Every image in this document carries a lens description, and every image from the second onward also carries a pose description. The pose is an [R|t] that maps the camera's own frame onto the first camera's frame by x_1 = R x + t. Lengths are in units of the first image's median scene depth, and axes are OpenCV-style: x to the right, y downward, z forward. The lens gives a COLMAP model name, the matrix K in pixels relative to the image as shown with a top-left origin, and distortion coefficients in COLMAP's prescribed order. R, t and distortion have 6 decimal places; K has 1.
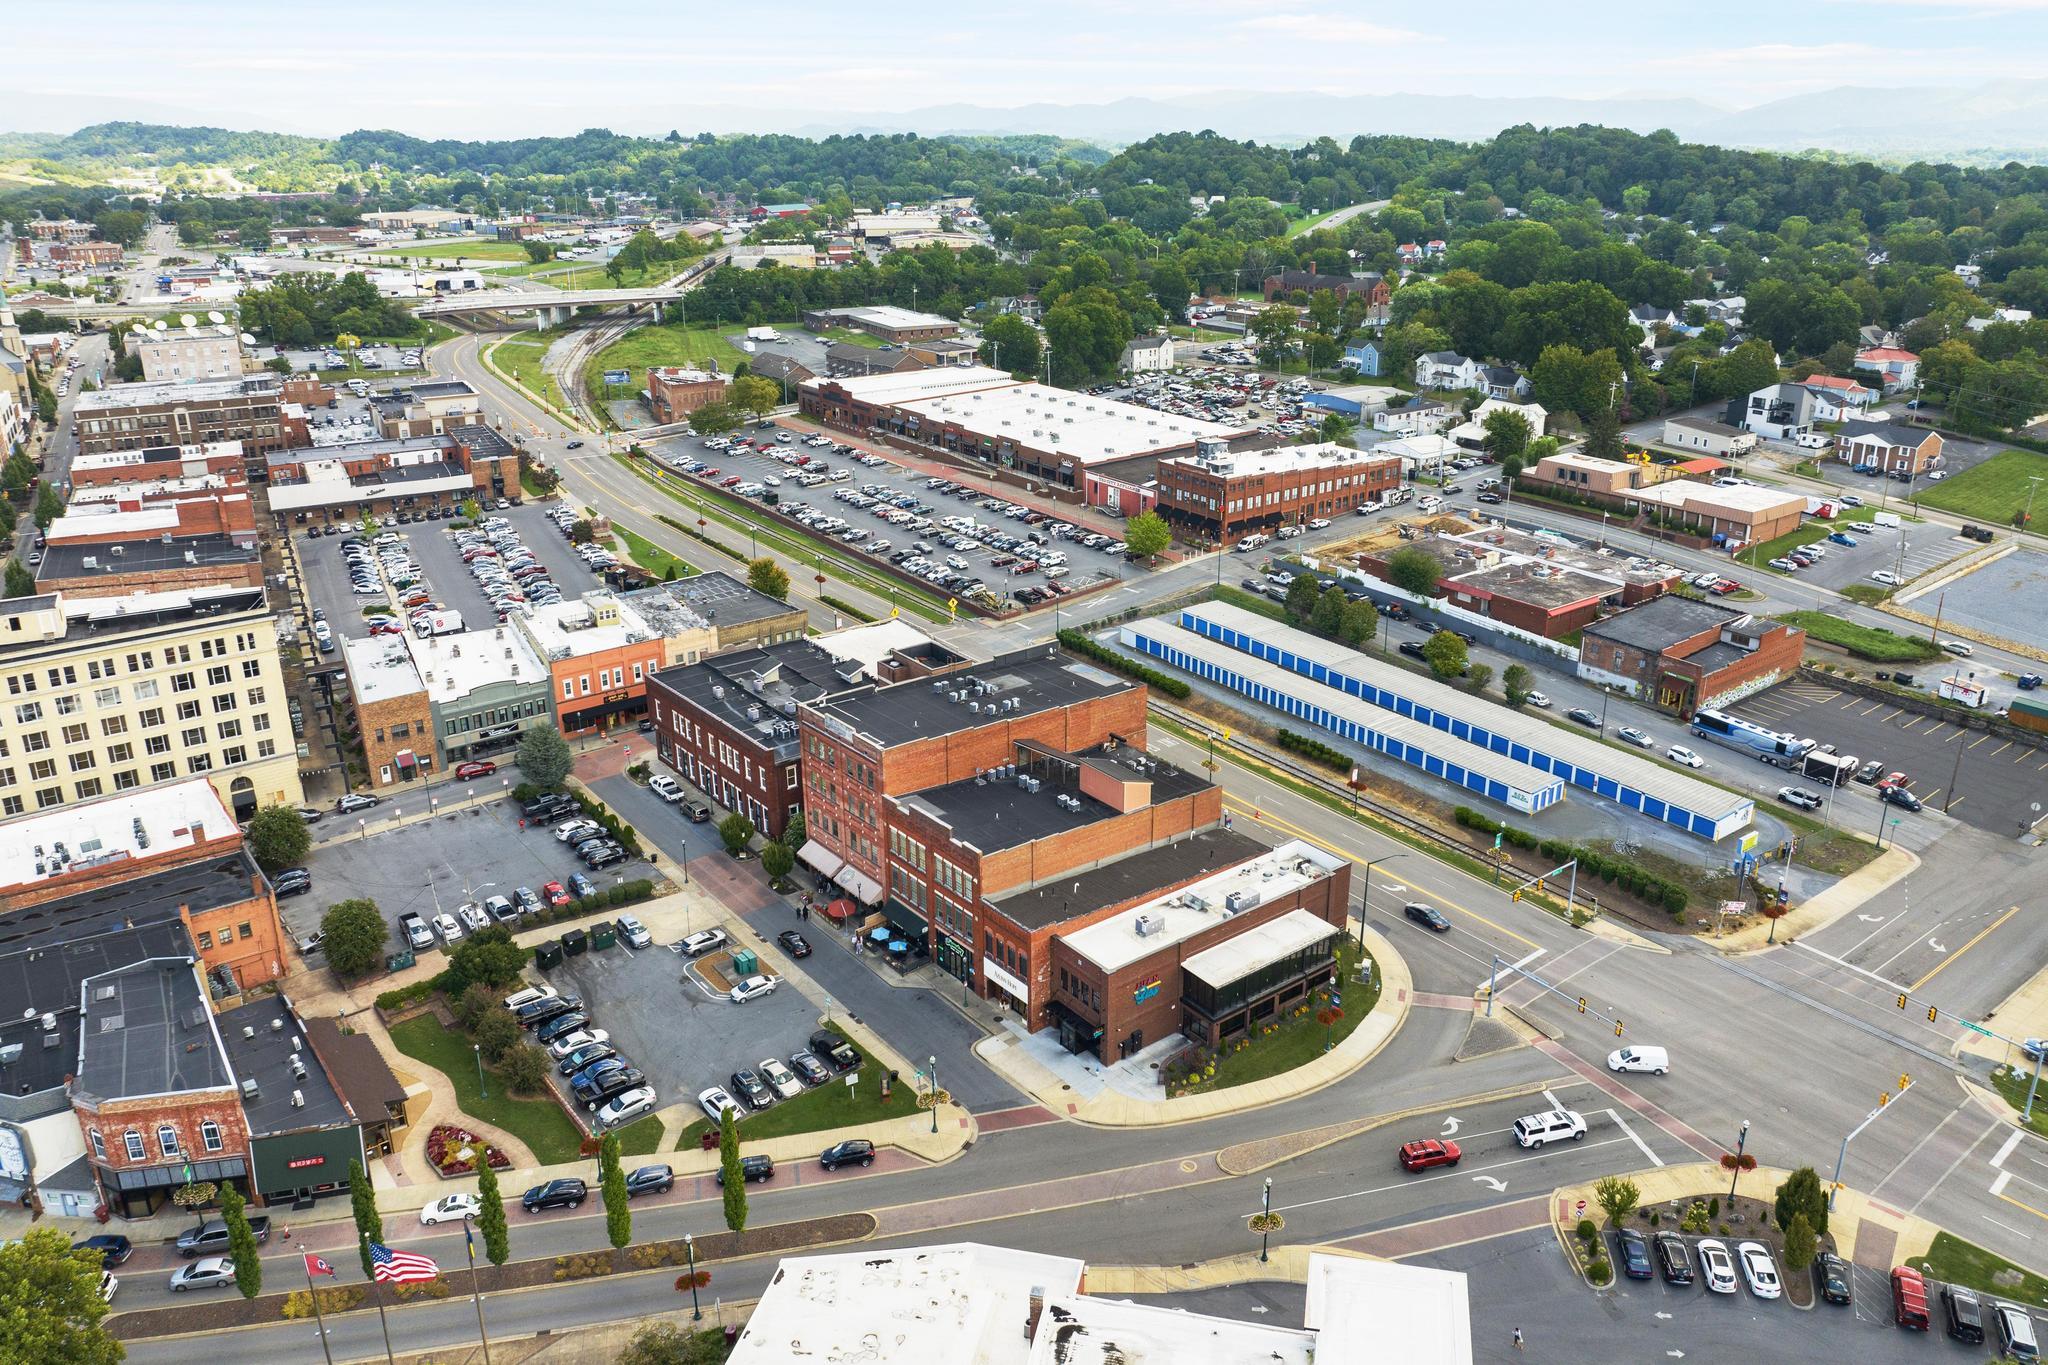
lens RADIAL K [[1468.3, 0, 1024.0], [0, 1468.3, 682.5], [0, 0, 1]] dist [-0.044307, 0.000271]
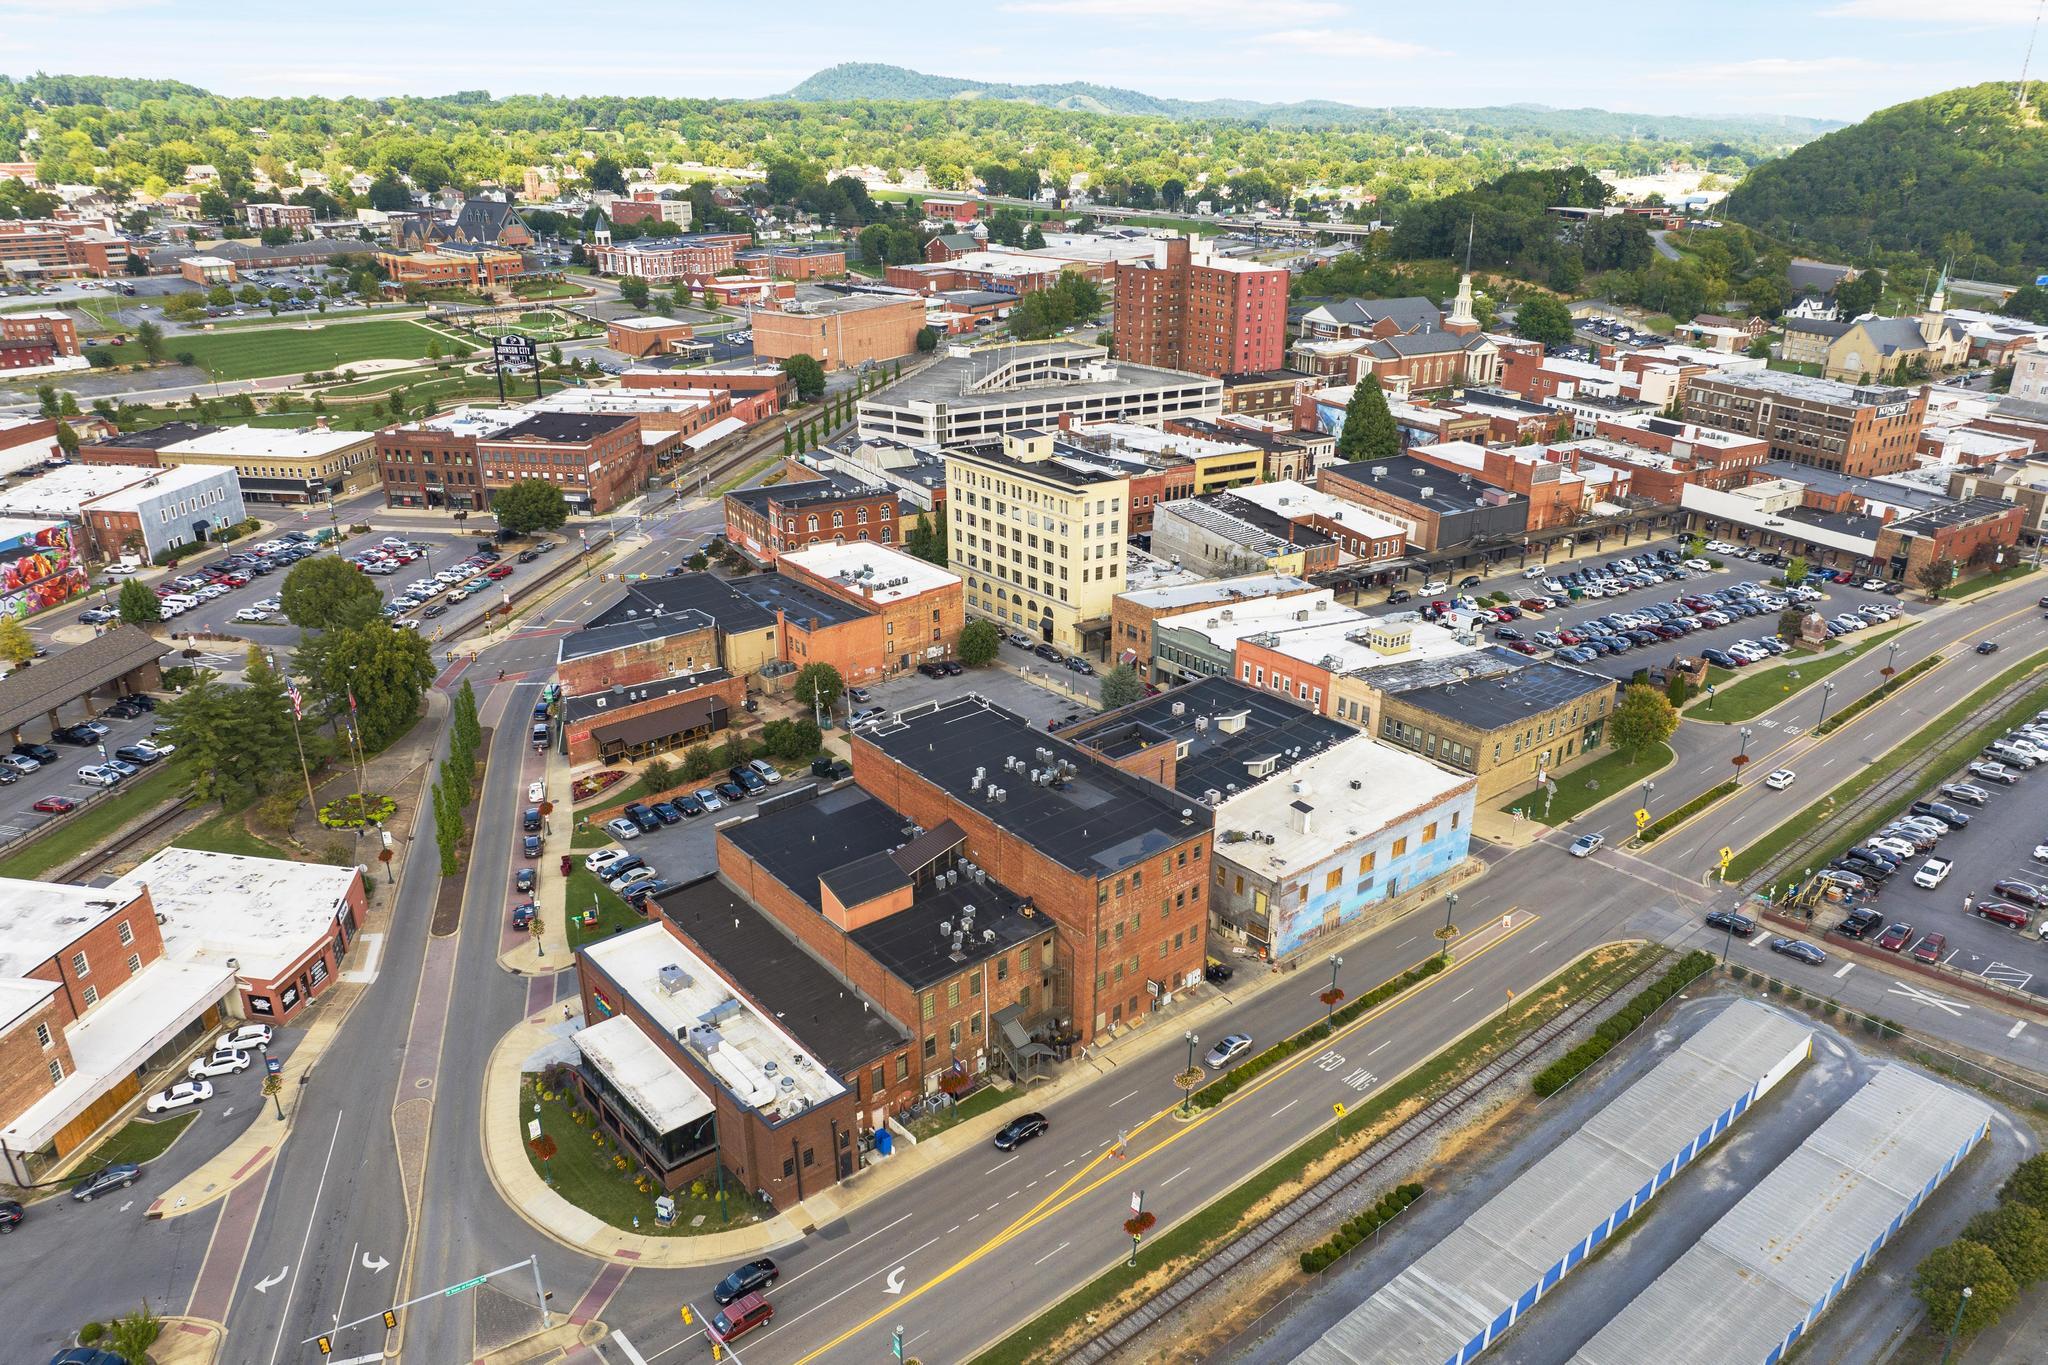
lens RADIAL K [[1468.3, 0, 1024.0], [0, 1468.3, 682.5], [0, 0, 1]] dist [-0.044307, 0.000271]
pose [[0.022755, 0.363410, -0.931351, 0.686287], [-0.361811, 0.871438, 0.331192, -0.296316], [0.931974, 0.329437, 0.151315, 0.801128]]
